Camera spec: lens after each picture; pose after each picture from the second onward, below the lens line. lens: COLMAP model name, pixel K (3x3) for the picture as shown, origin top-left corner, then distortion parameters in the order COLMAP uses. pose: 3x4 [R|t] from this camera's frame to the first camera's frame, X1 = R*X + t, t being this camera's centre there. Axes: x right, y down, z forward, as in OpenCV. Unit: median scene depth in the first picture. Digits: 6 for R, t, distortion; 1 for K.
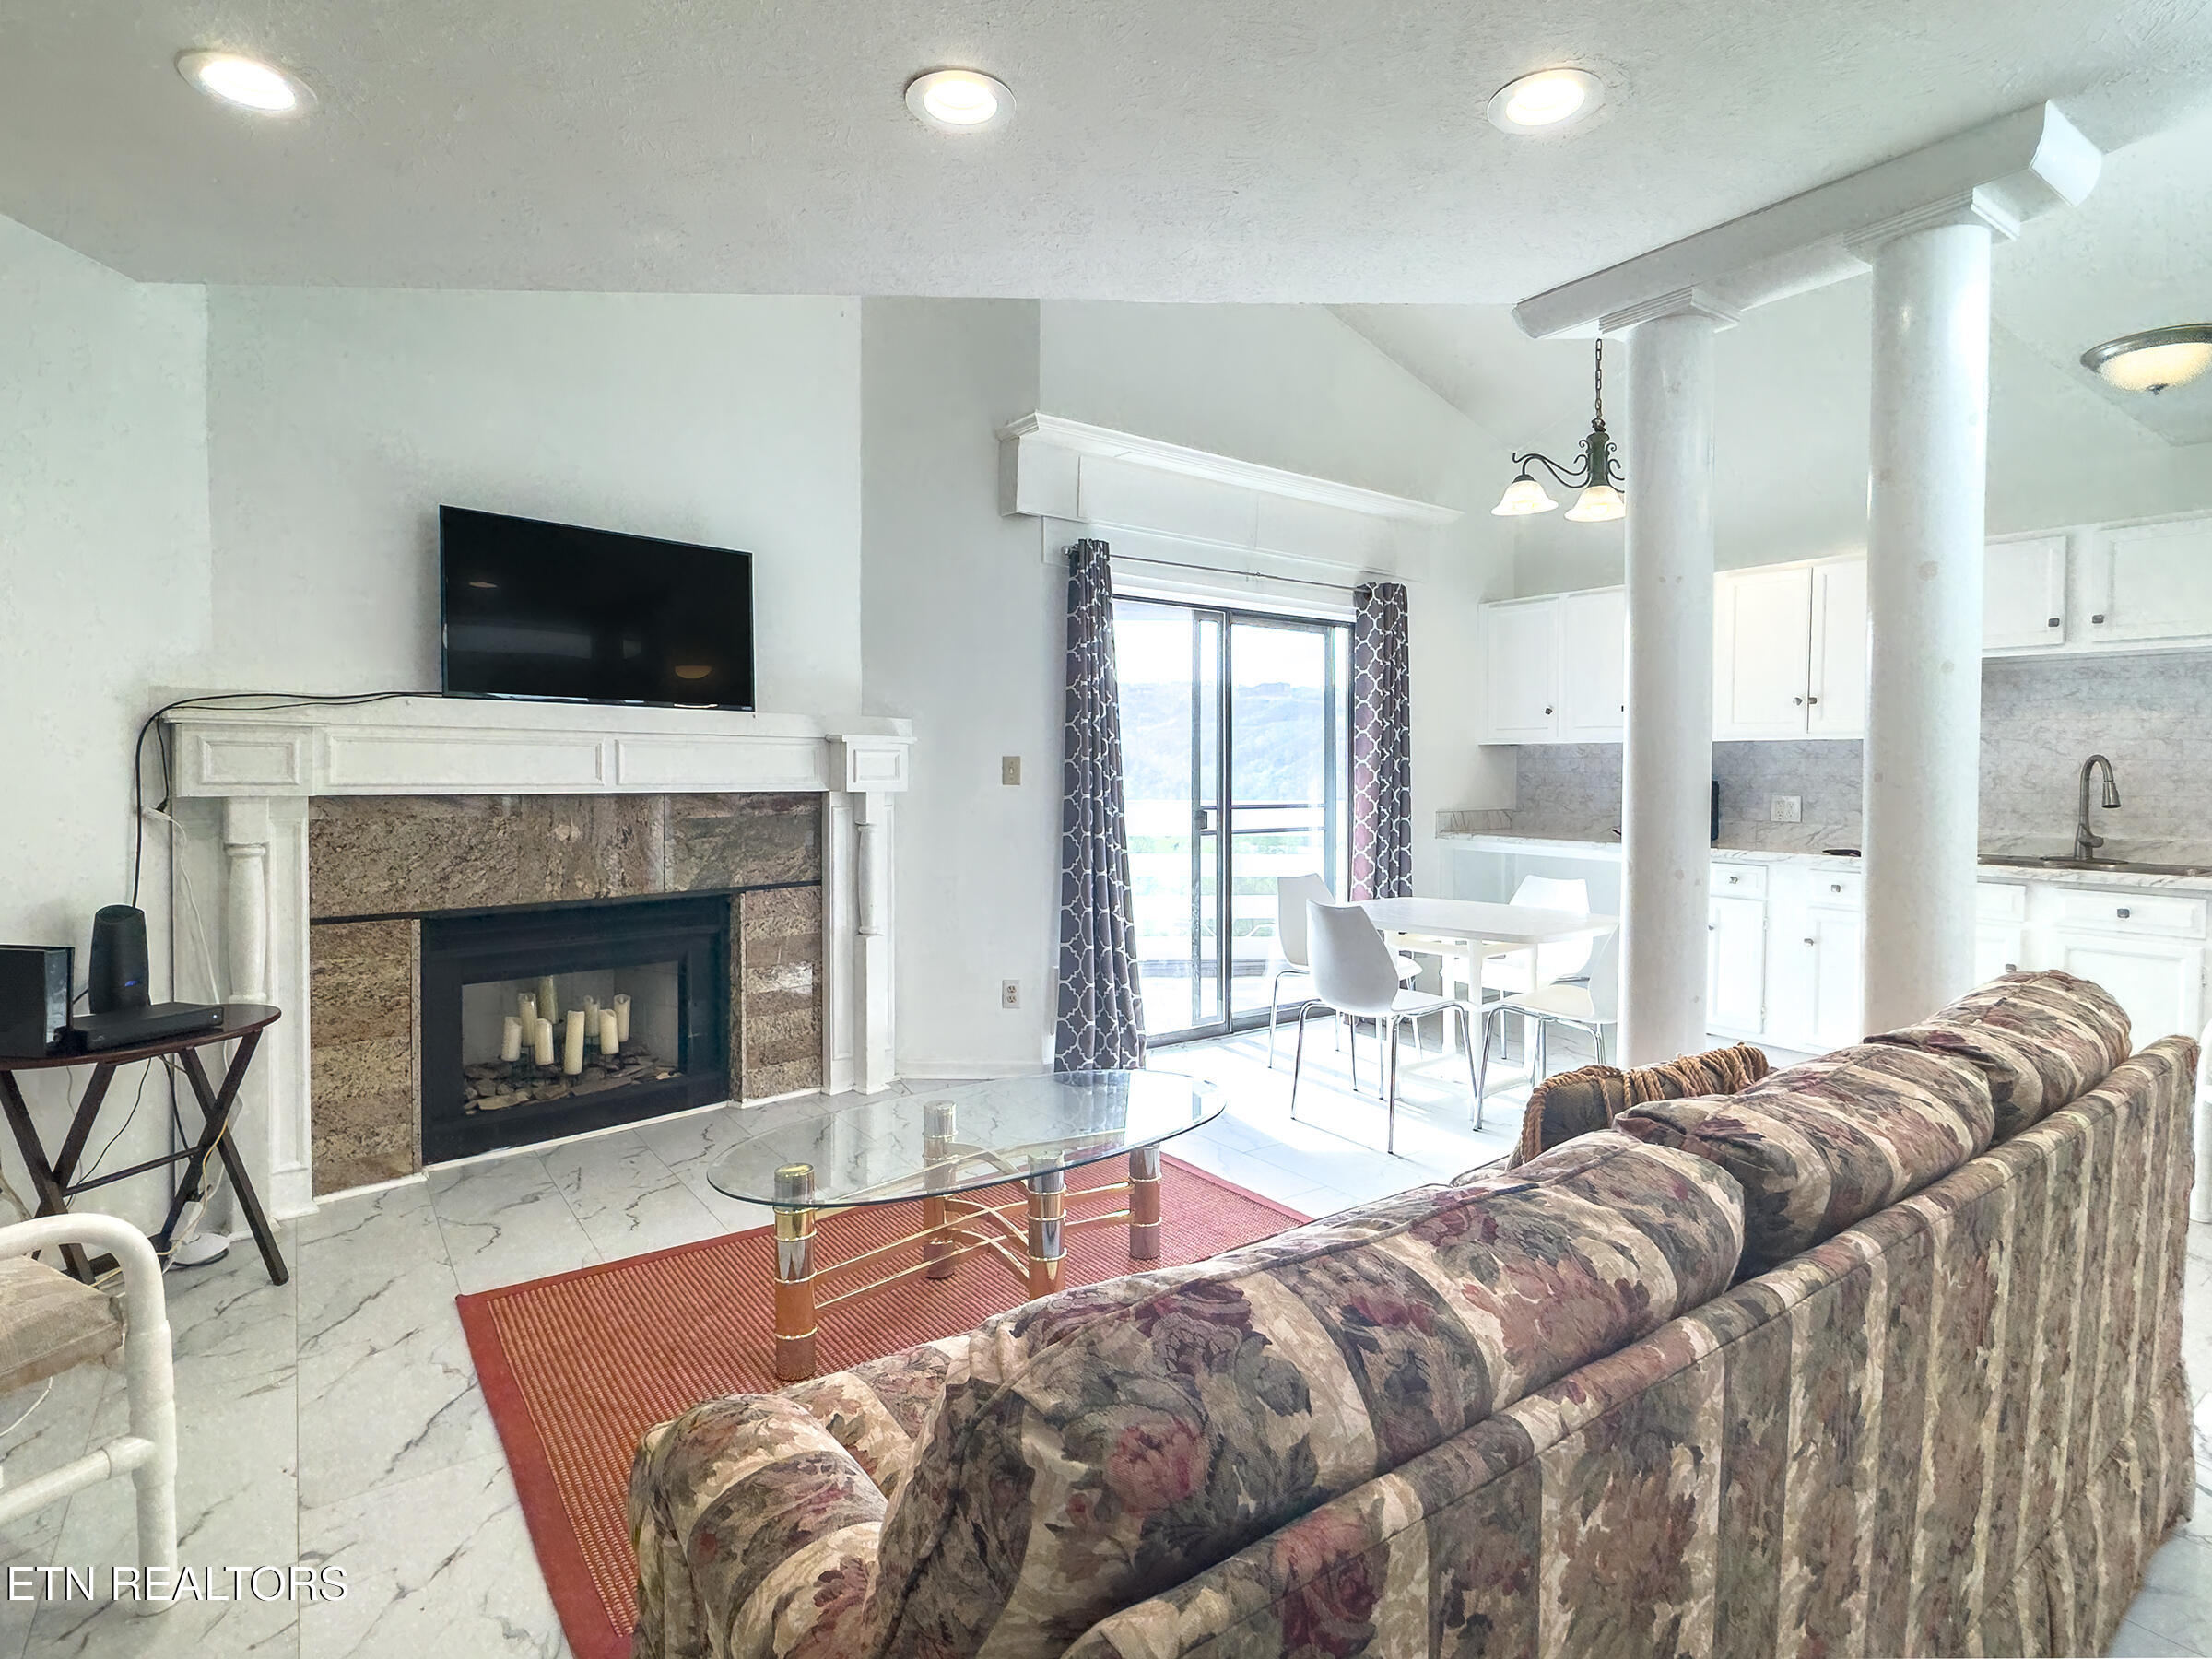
lens RADIAL K [[1080.9, 0, 1085.8], [0, 1080.9, 779.0], [0, 0, 1]] dist [-0.002042, -0.000007]
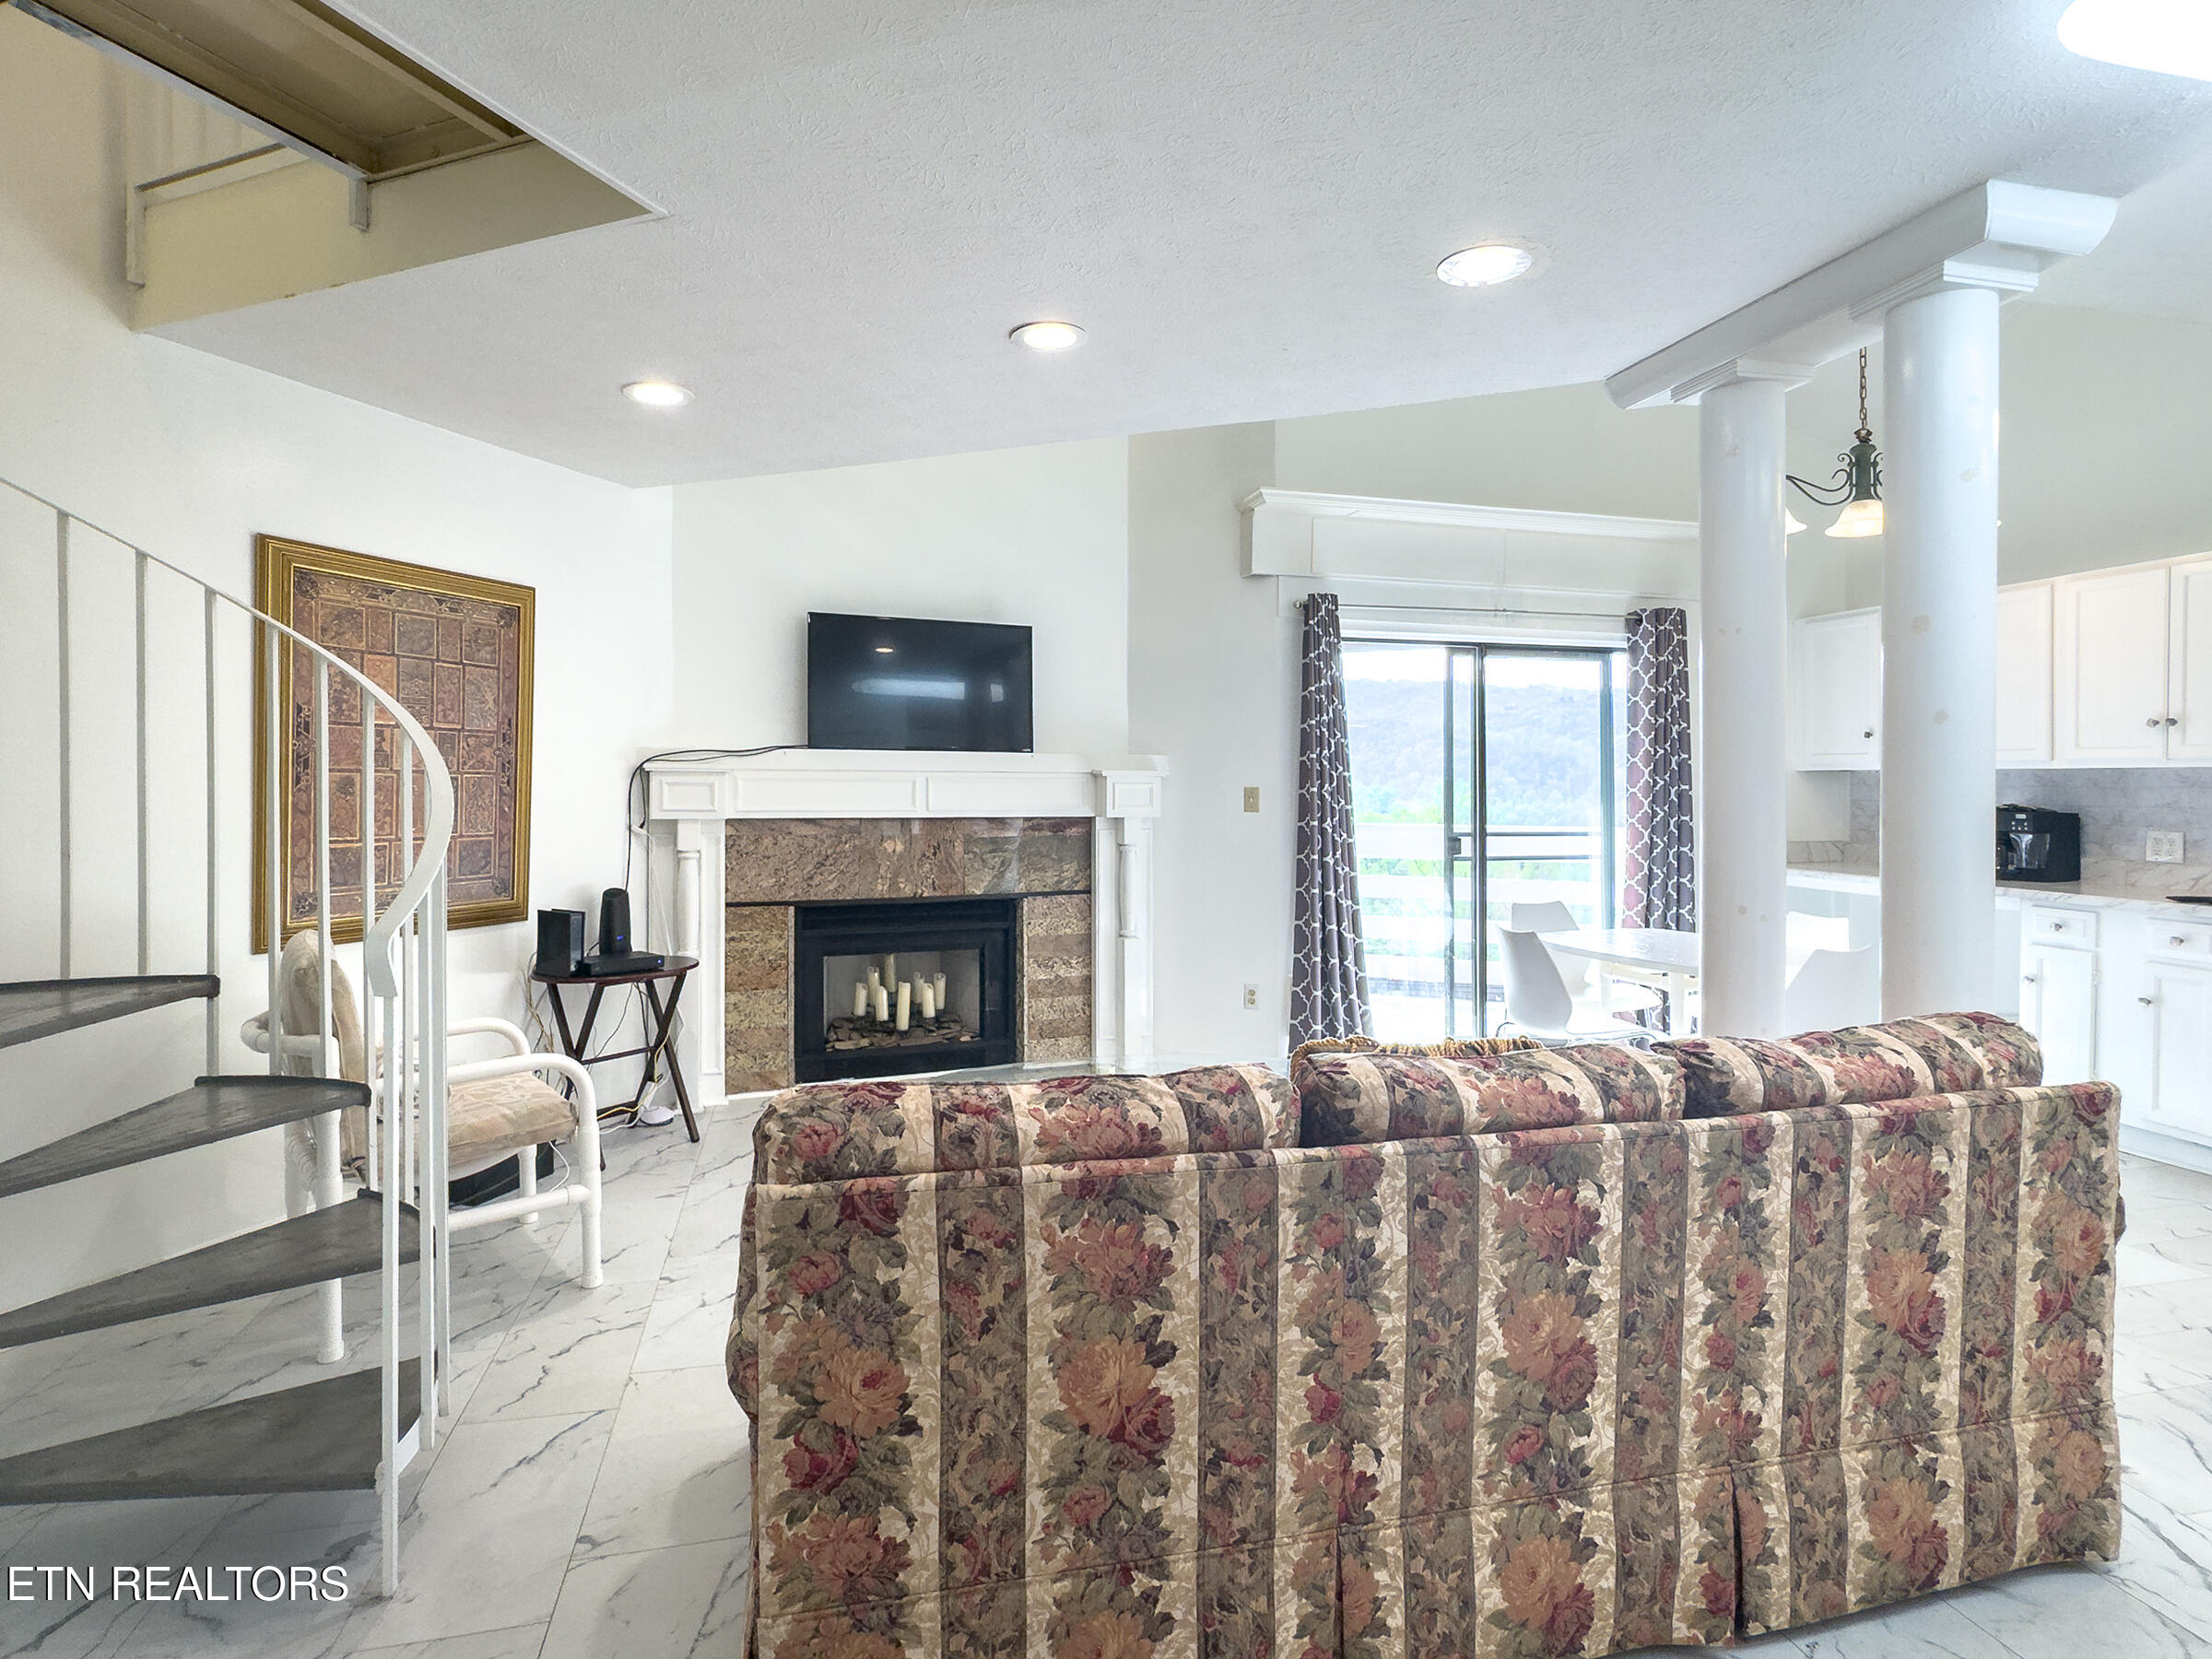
lens RADIAL K [[1080.9, 0, 1085.8], [0, 1080.9, 779.0], [0, 0, 1]] dist [-0.002042, -0.000007]
pose [[0.926881, -0.002933, -0.375343, 0.218506], [-0.002856, 0.999885, -0.014867, -0.013559], [0.375343, 0.014852, 0.926767, -0.135262]]
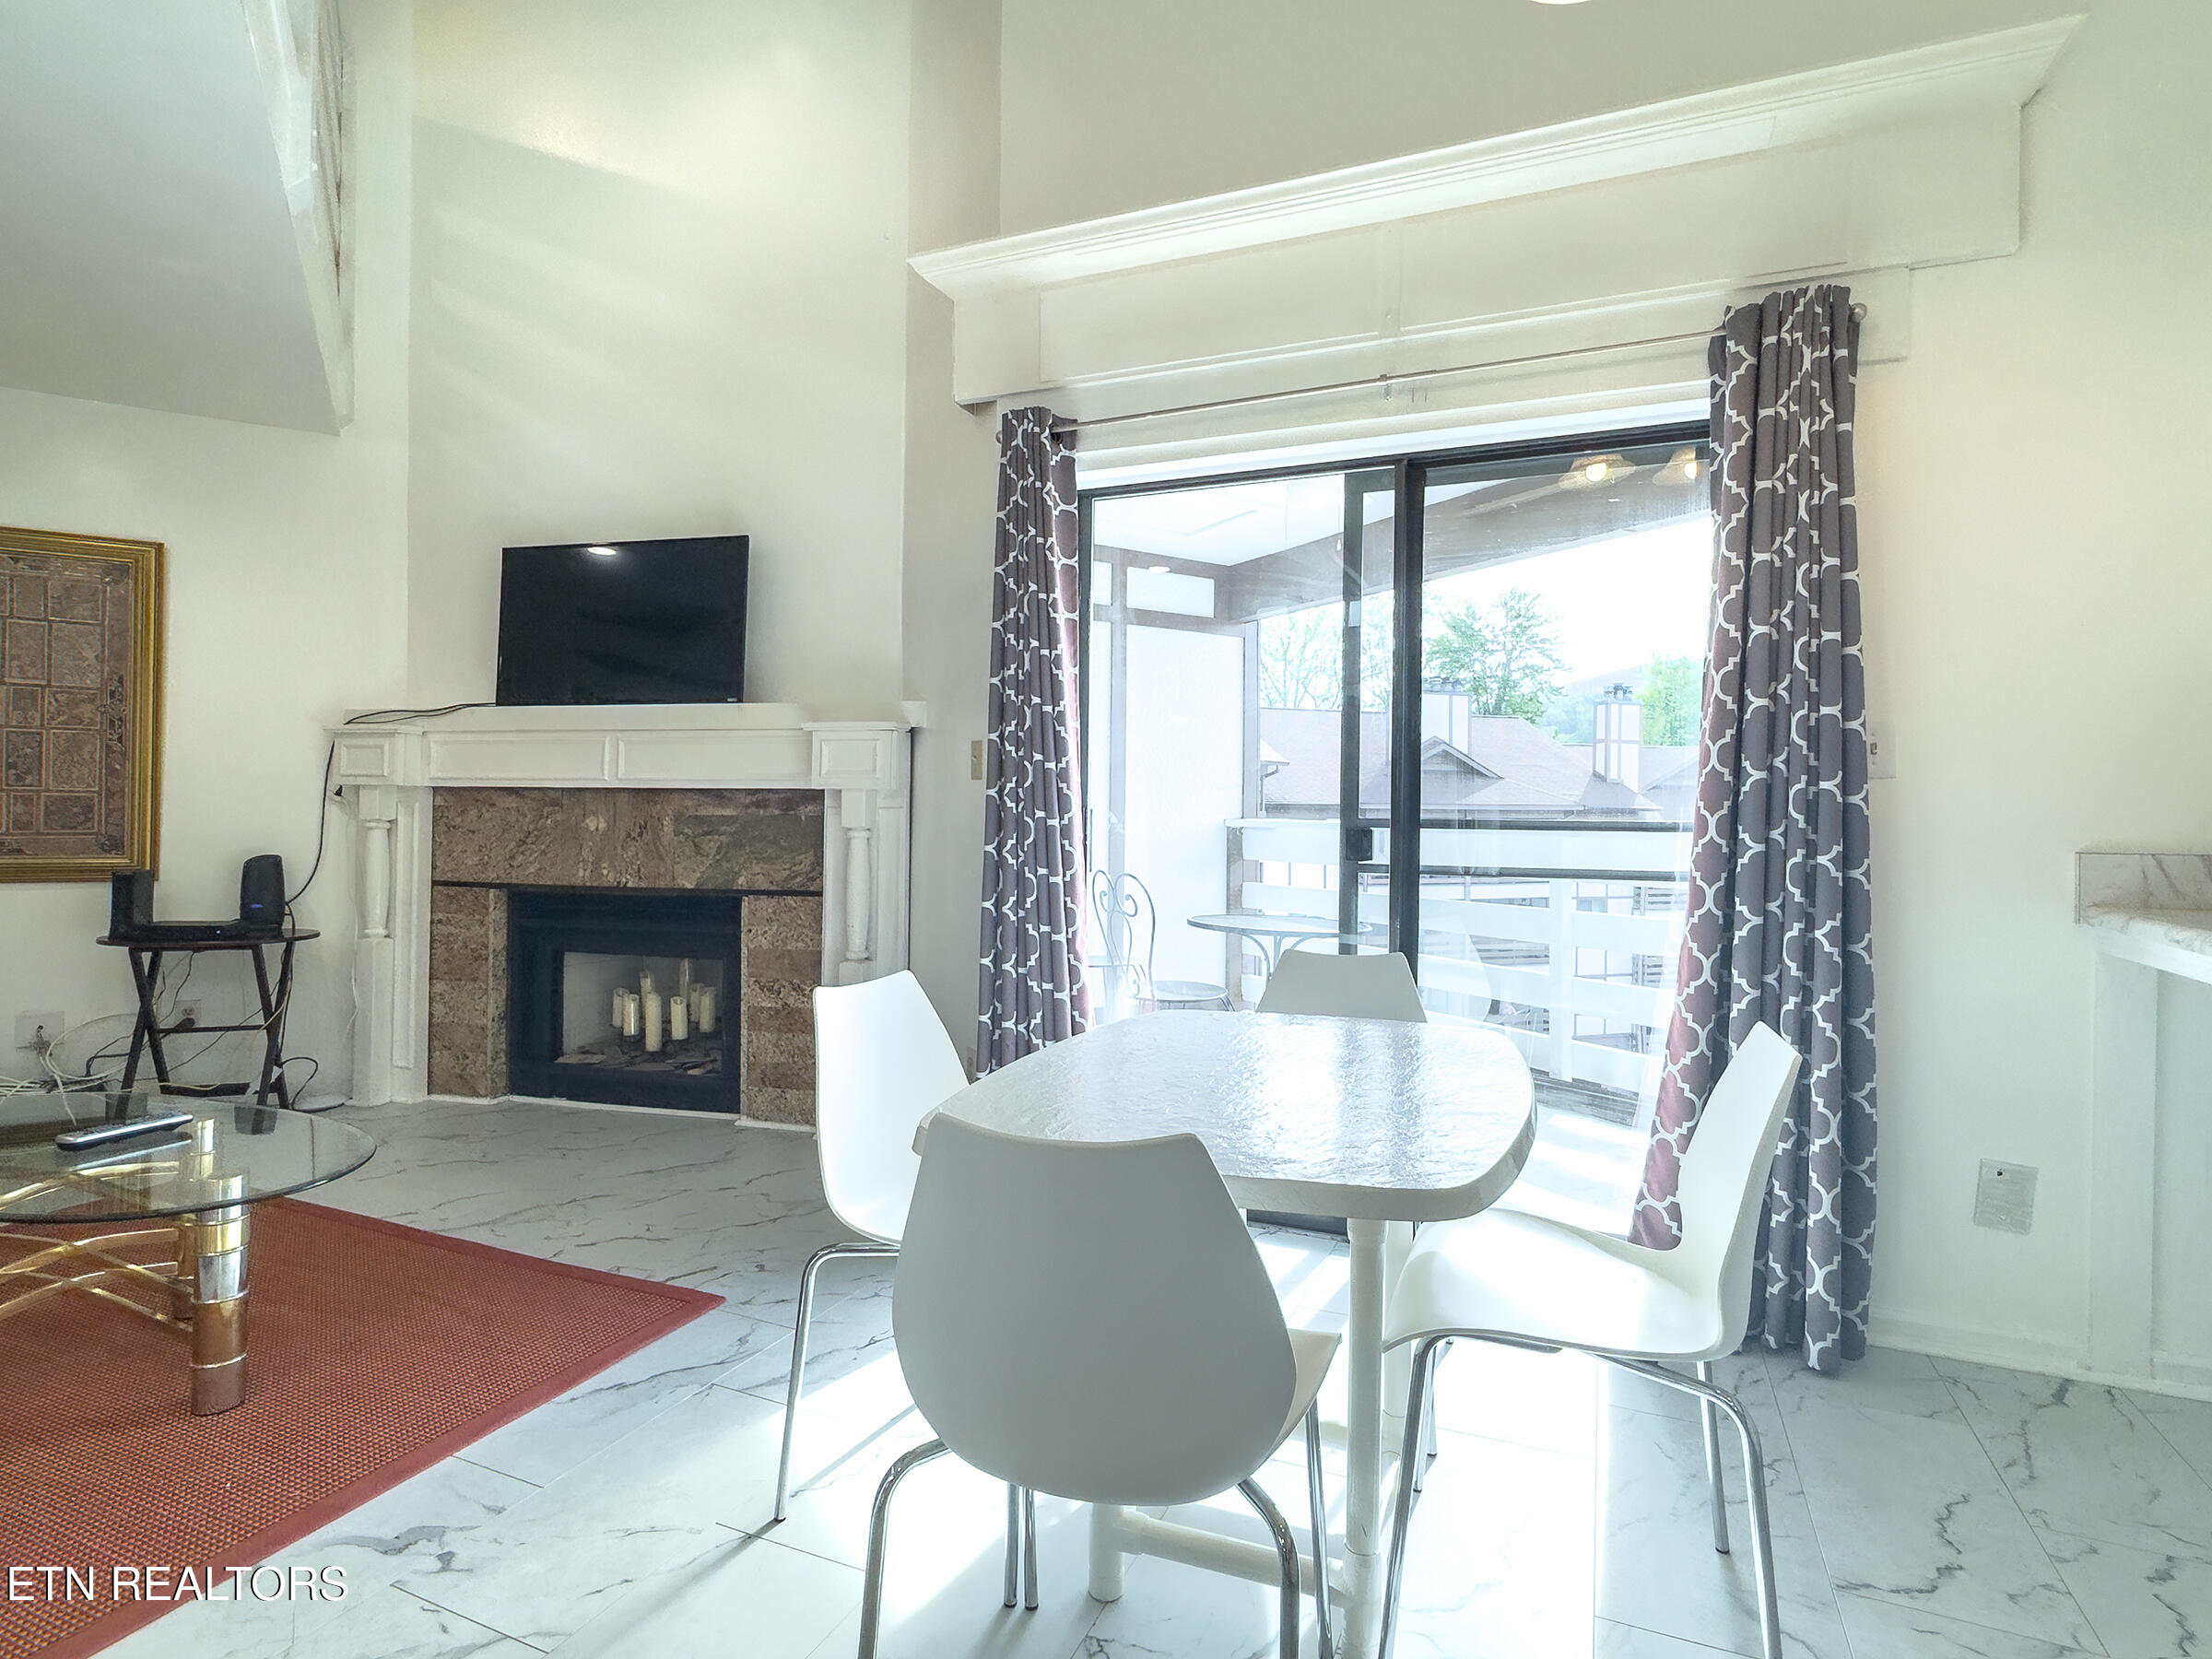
lens RADIAL K [[1104.7, 0, 1109.8], [0, 1104.7, 811.6], [0, 0, 1]] dist [-0.000967, -0.000801]
pose [[0.546371, 0.001816, -0.837541, 0.667707], [-0.013460, 0.999888, -0.006612, 0.033883], [0.837435, 0.014886, 0.546334, 0.744297]]
